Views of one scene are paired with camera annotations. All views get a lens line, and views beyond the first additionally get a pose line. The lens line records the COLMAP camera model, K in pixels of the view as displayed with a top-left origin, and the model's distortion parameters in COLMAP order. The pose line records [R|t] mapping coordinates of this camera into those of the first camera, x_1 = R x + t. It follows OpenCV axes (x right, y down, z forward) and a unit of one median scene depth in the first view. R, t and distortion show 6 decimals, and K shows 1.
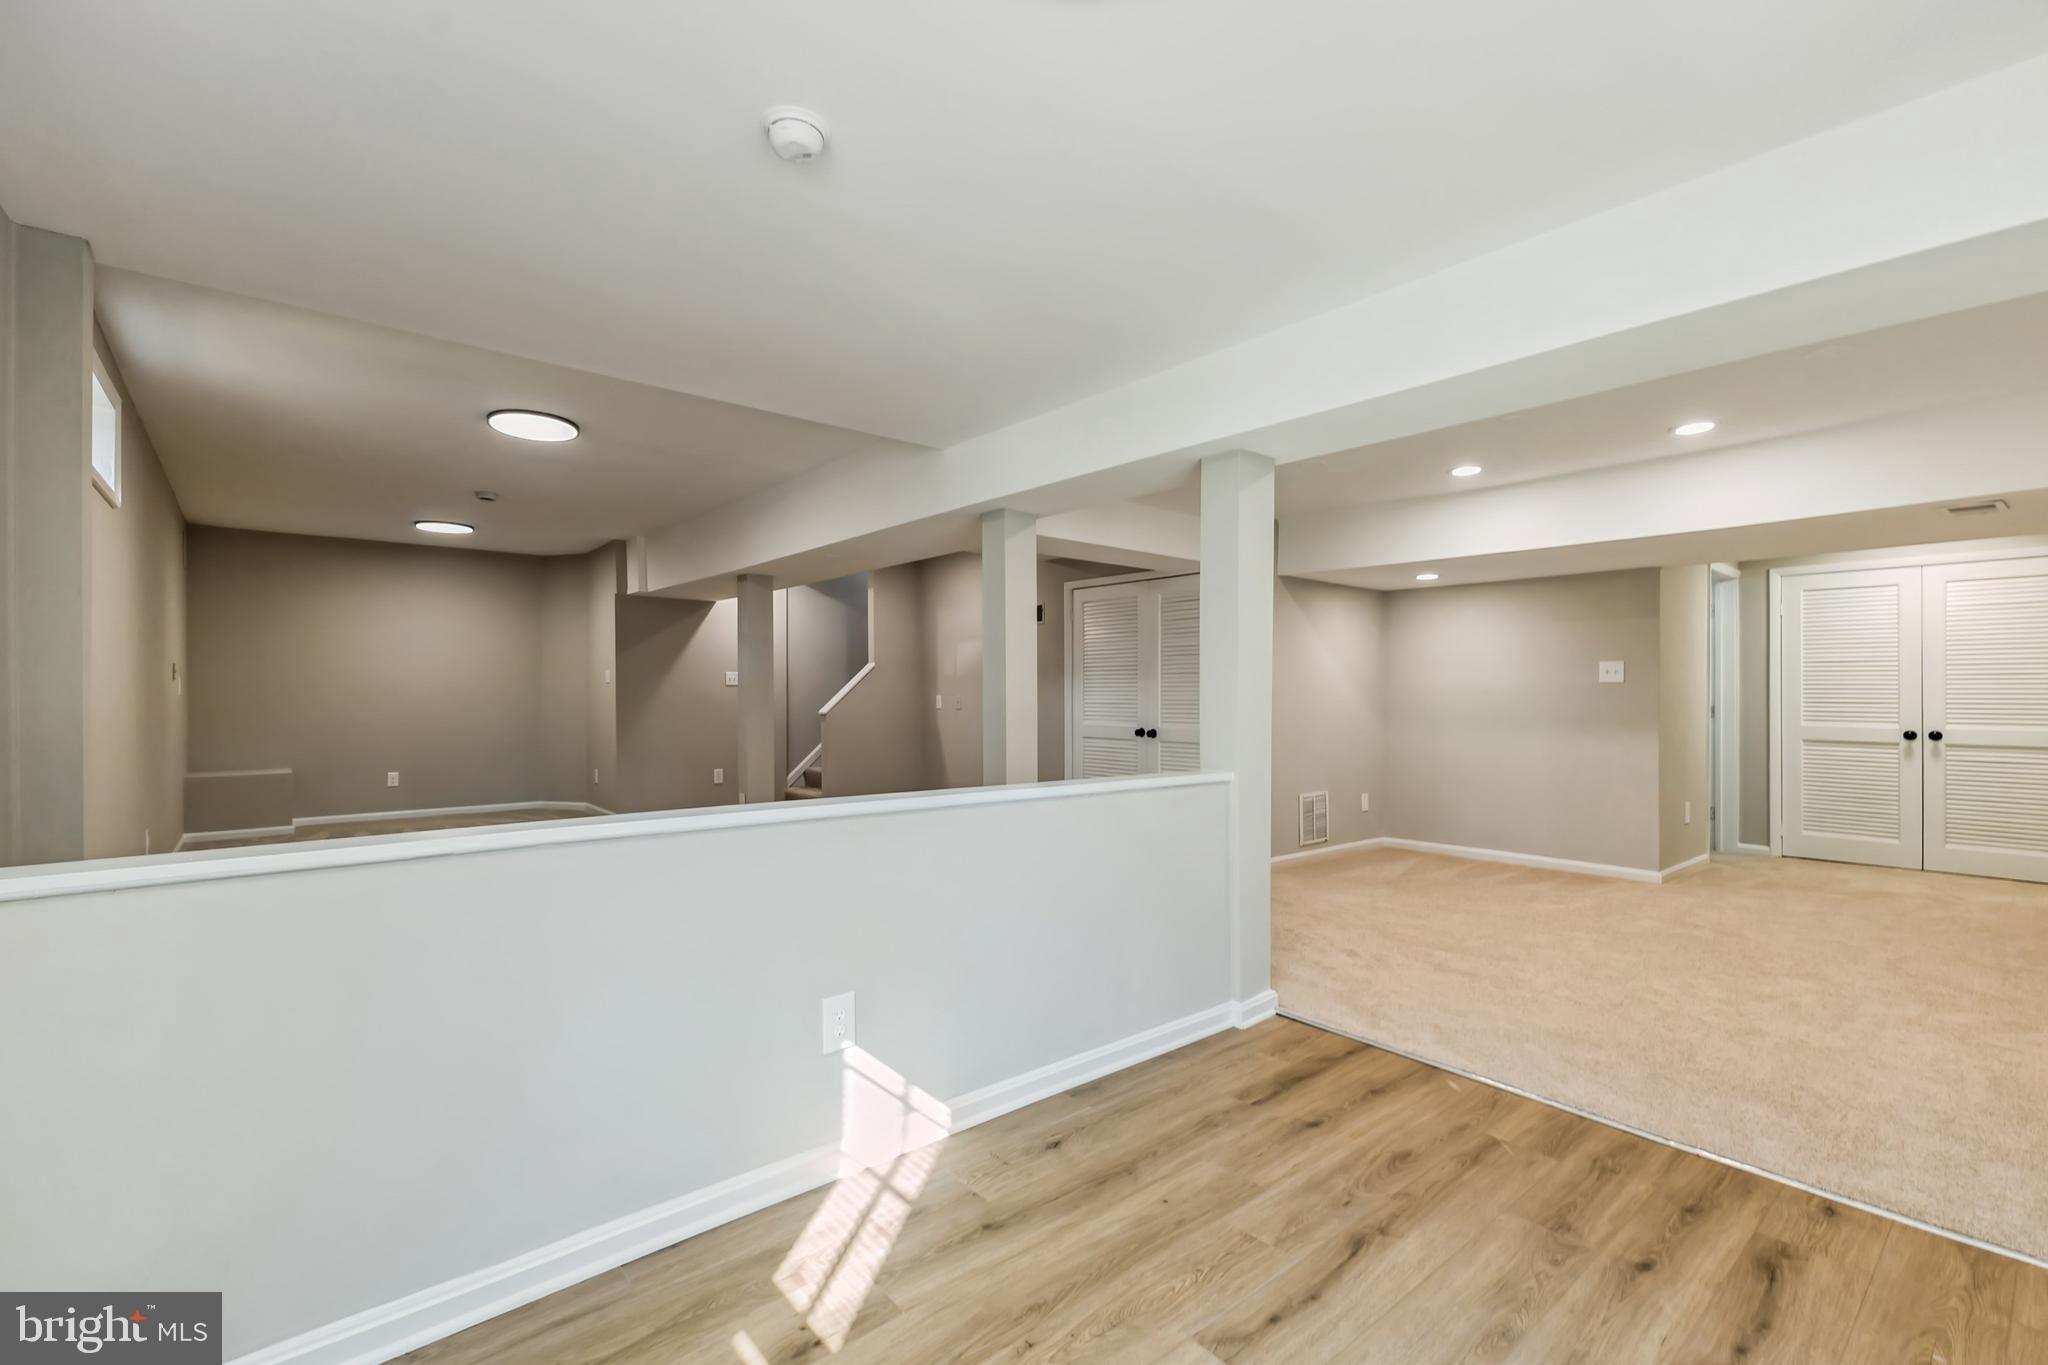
lens RADIAL K [[883.5, 0, 1007.0], [0, 883.5, 688.5], [0, 0, 1]] dist [-0.000133, 0.000415]
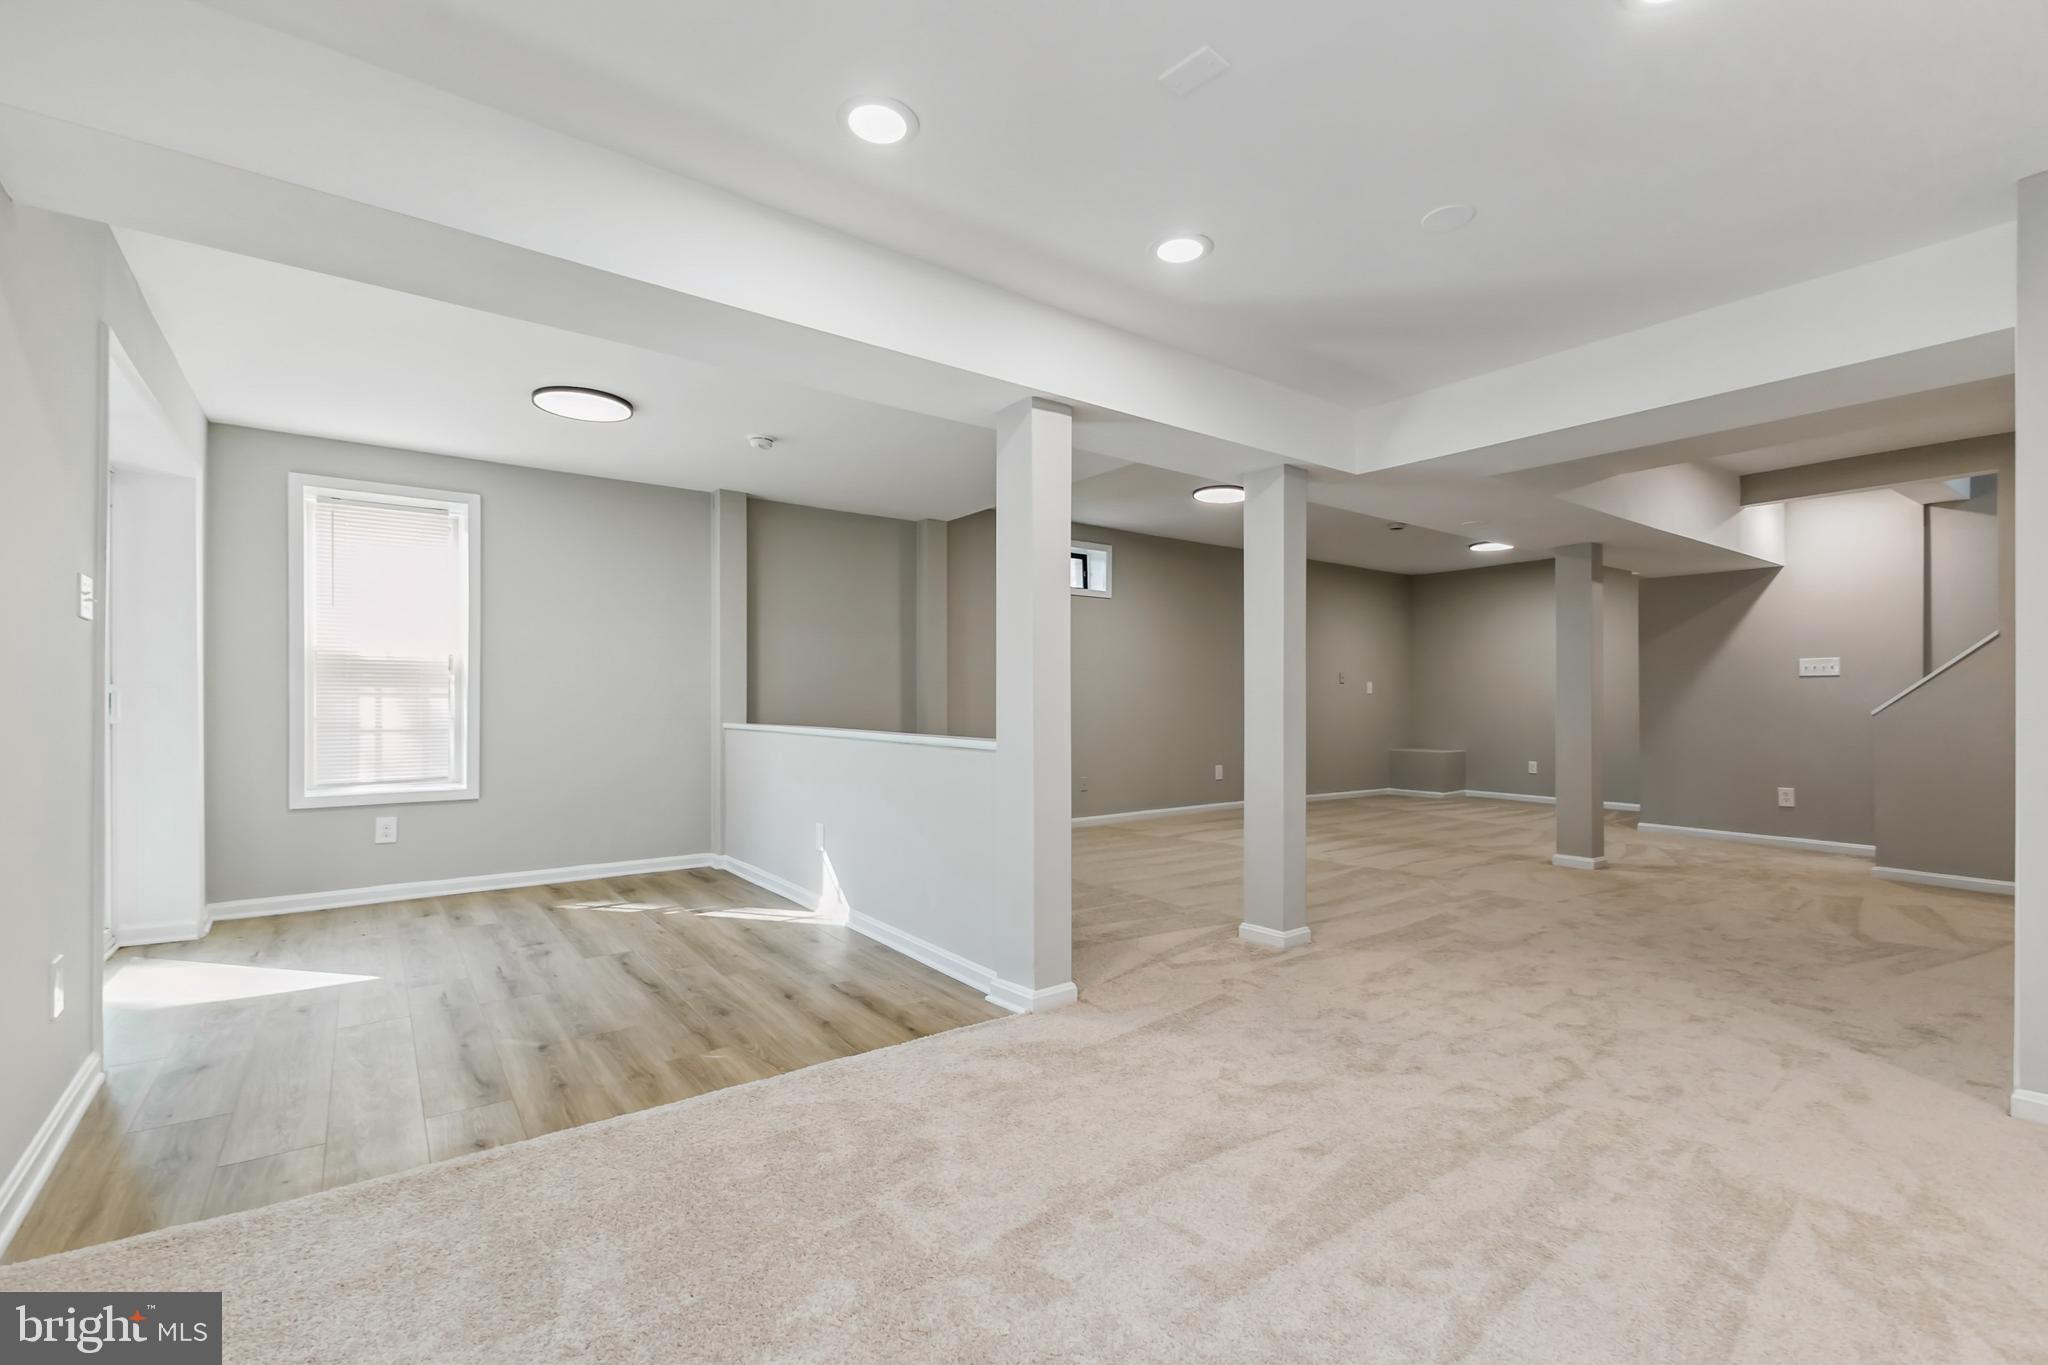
lens RADIAL K [[883.5, 0, 1006.7], [0, 883.5, 694.5], [0, 0, 1]] dist [-0.000133, 0.000415]
pose [[-0.057559, -0.015531, -0.998221, 1.774846], [-0.003953, 0.999875, -0.015328, 0.090734], [0.998334, 0.003064, -0.057613, 1.539369]]
